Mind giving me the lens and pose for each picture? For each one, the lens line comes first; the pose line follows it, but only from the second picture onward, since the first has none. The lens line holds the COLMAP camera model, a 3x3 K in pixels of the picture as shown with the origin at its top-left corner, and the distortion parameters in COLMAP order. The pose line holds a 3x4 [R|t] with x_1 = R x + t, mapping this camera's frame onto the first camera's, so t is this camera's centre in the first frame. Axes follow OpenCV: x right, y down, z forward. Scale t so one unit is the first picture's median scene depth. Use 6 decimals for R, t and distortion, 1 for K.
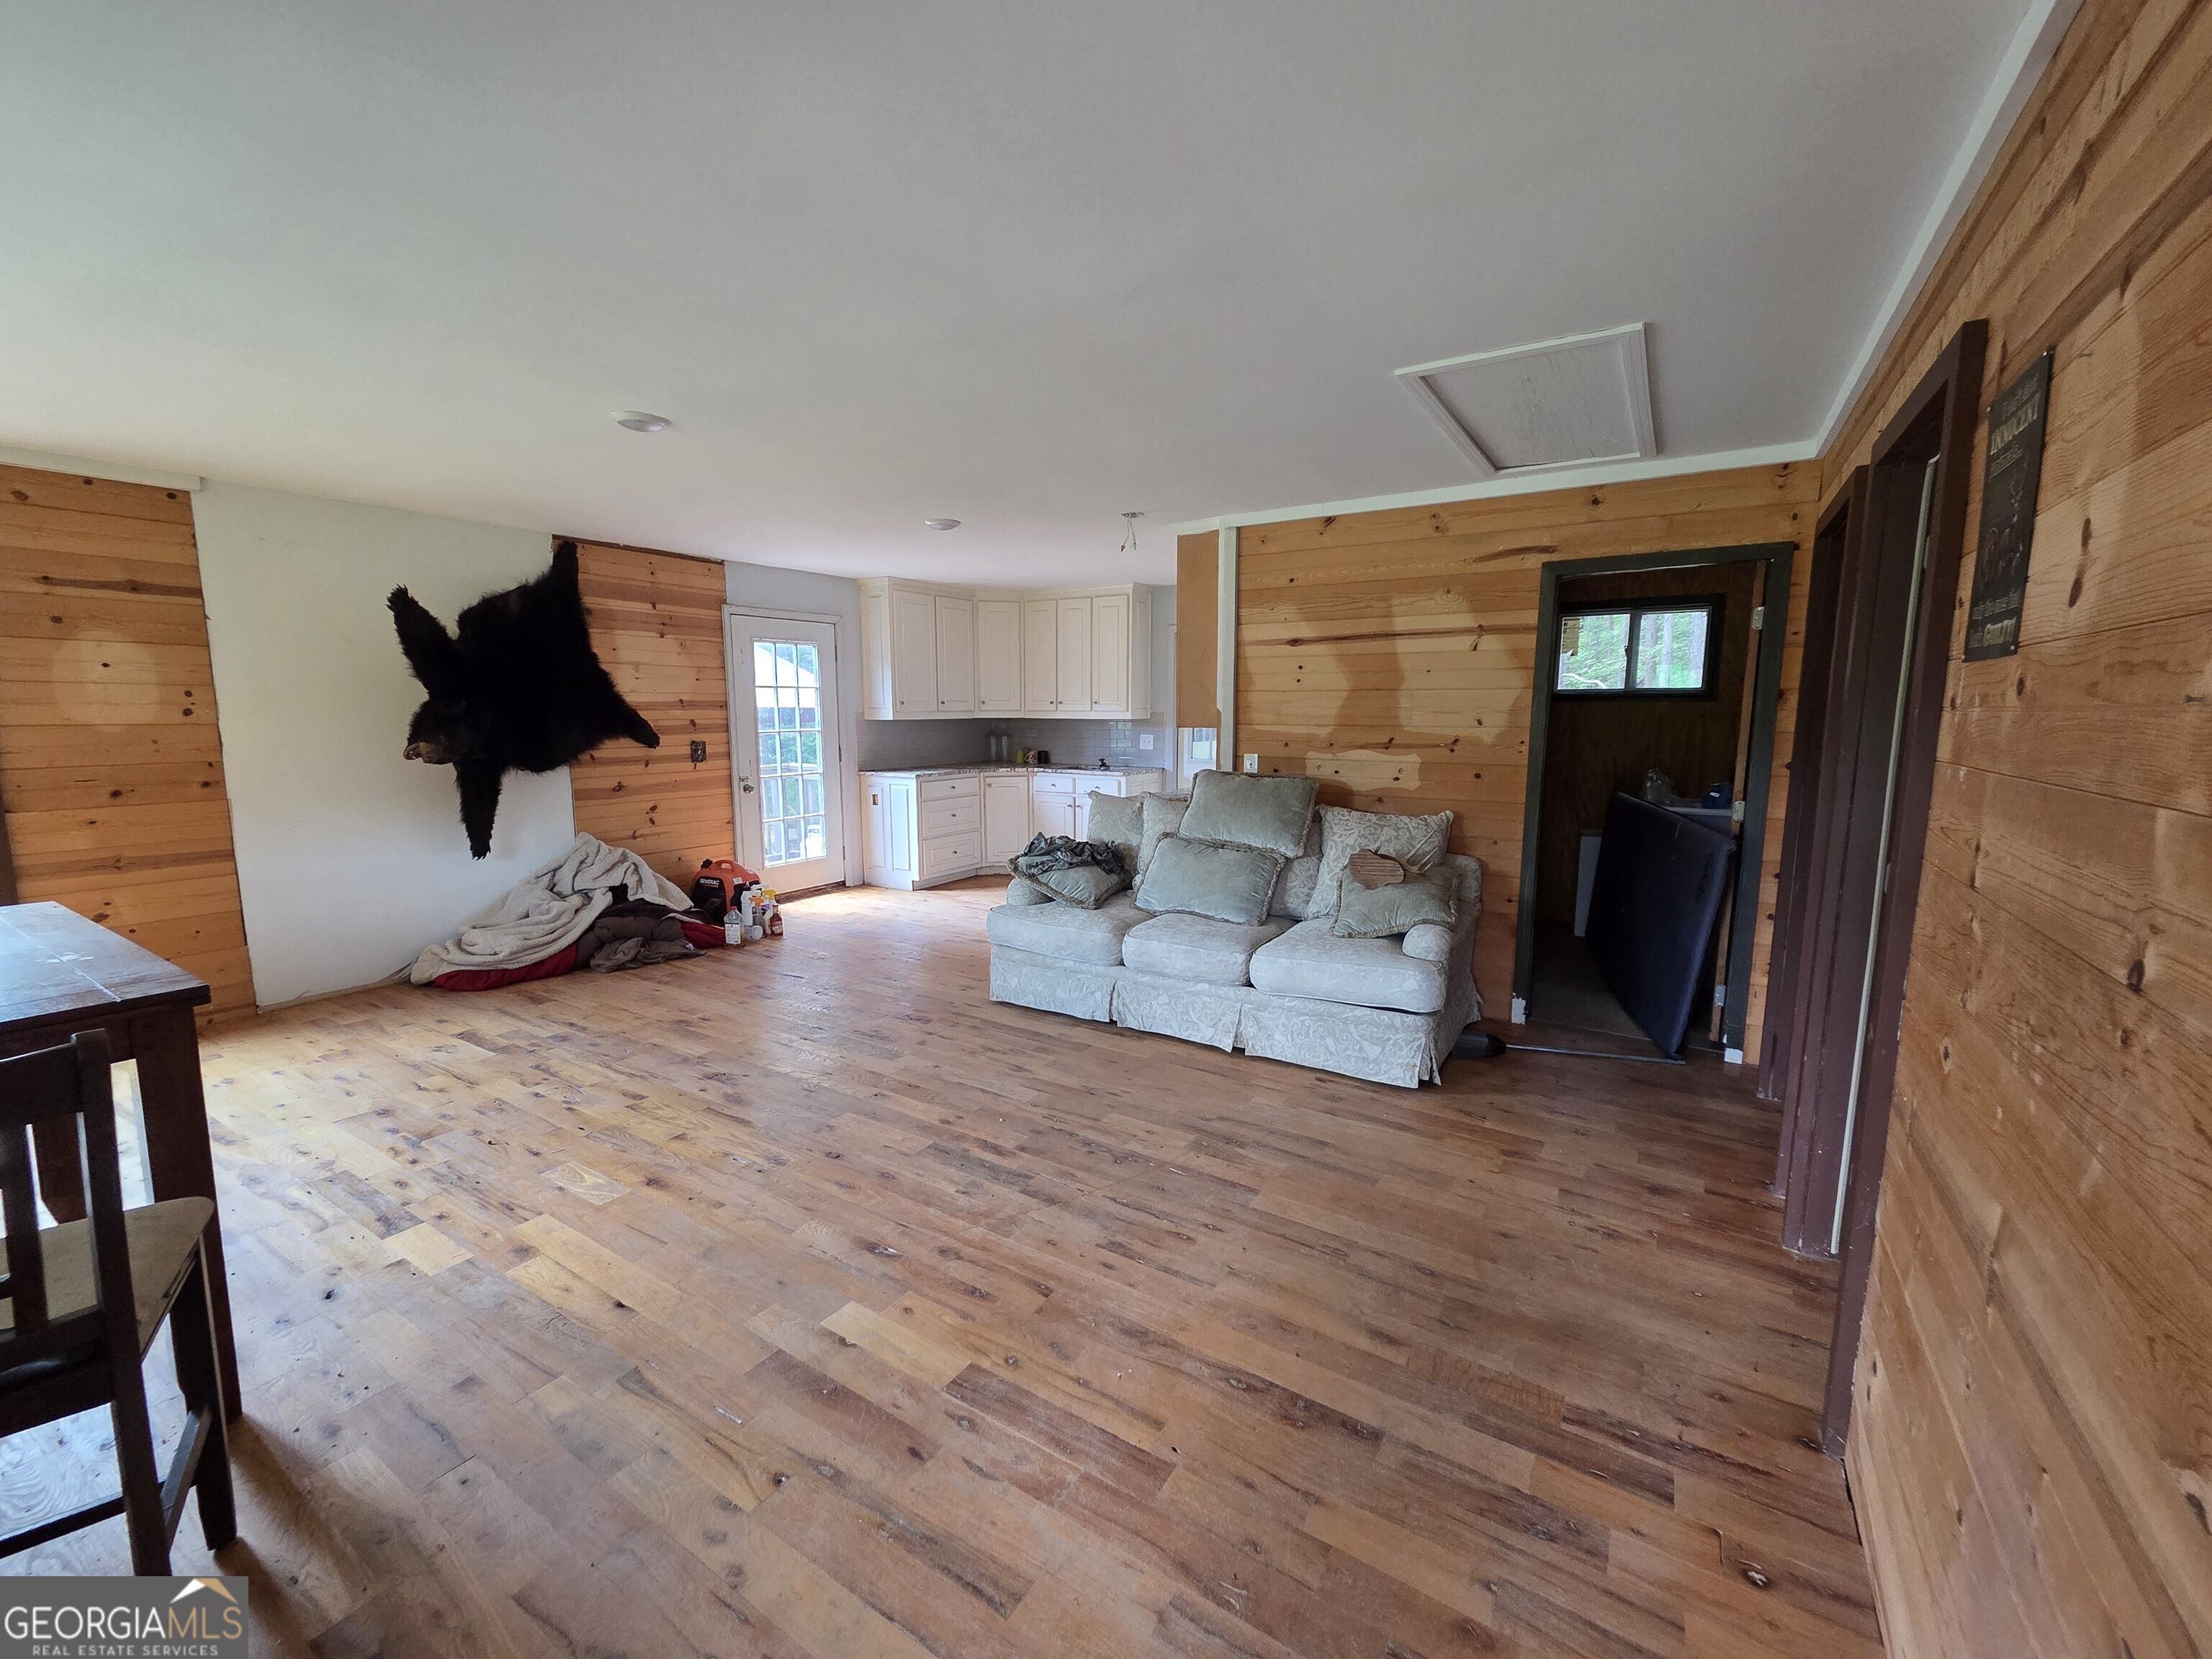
lens RADIAL K [[902.5, 0, 1104.6], [0, 902.5, 827.3], [0, 0, 1]] dist [0.001555, -0.000003]
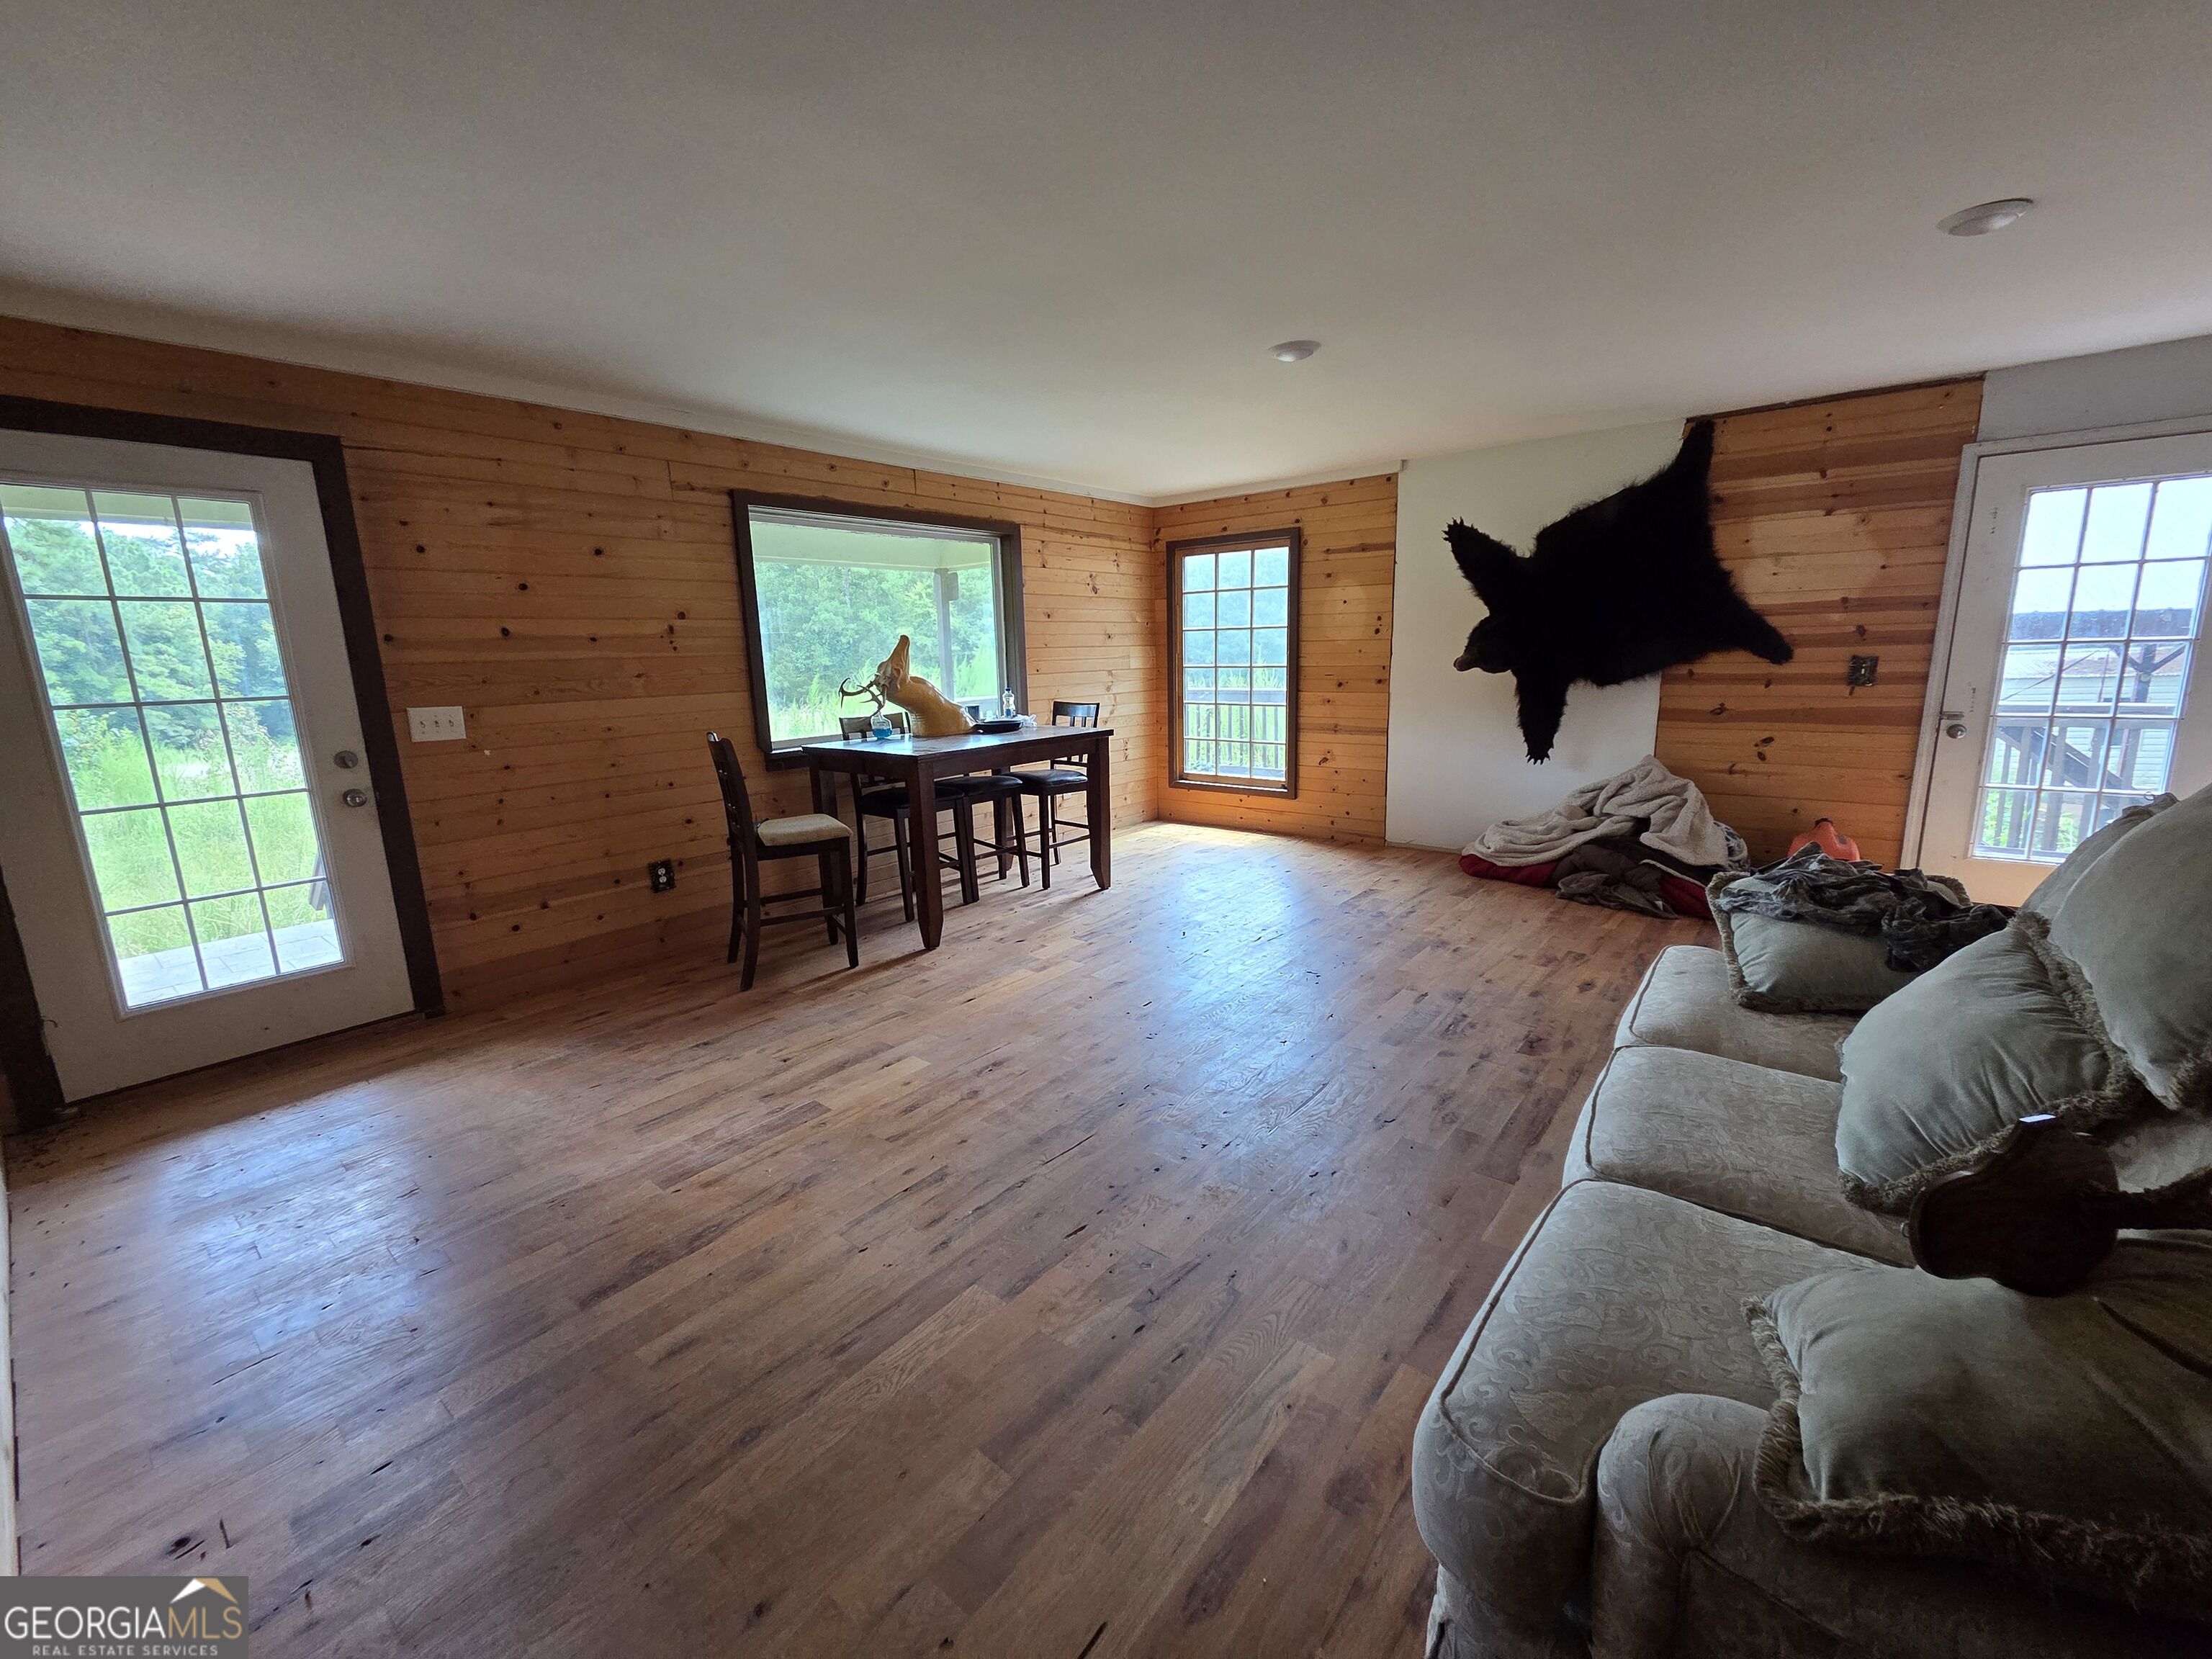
lens RADIAL K [[902.5, 0, 1104.6], [0, 902.5, 827.3], [0, 0, 1]] dist [0.001555, -0.000003]
pose [[-0.120755, 0.194609, -0.973420, 0.536128], [-0.103186, 0.972823, 0.207290, -0.076564], [0.987305, 0.125474, -0.097393, 0.758597]]
